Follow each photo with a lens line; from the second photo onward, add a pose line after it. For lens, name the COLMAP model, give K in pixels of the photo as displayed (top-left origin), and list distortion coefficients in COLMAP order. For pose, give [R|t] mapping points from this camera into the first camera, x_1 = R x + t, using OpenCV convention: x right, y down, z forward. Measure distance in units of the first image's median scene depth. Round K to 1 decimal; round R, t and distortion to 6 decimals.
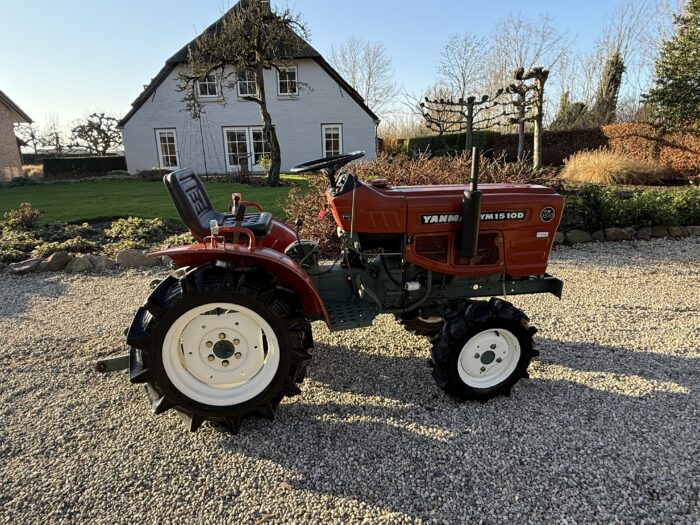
lens RADIAL K [[430.7, 0, 343.2], [0, 430.7, 261.7], [0, 0, 1]] dist [-0.021150, 0.011422]
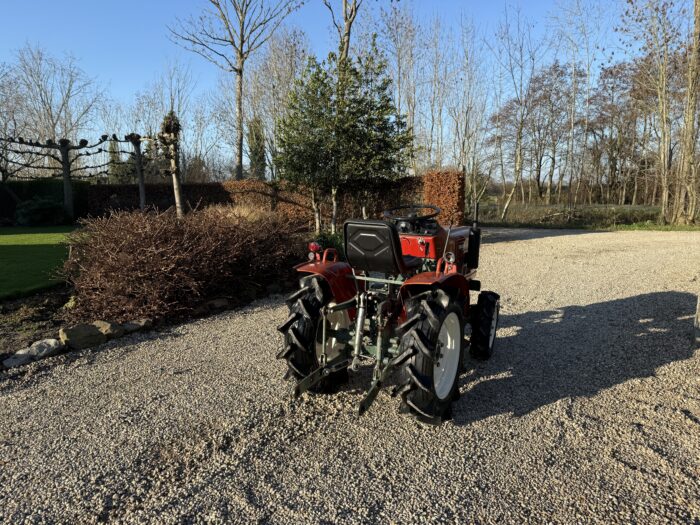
lens RADIAL K [[495.2, 0, 348.6], [0, 495.2, 261.9], [0, 0, 1]] dist [0.016135, -0.030866]
pose [[0.581656, -0.080718, 0.809420, -1.216635], [0.188265, 0.981405, -0.037420, -0.049389], [-0.791349, 0.174151, 0.586036, 0.210597]]
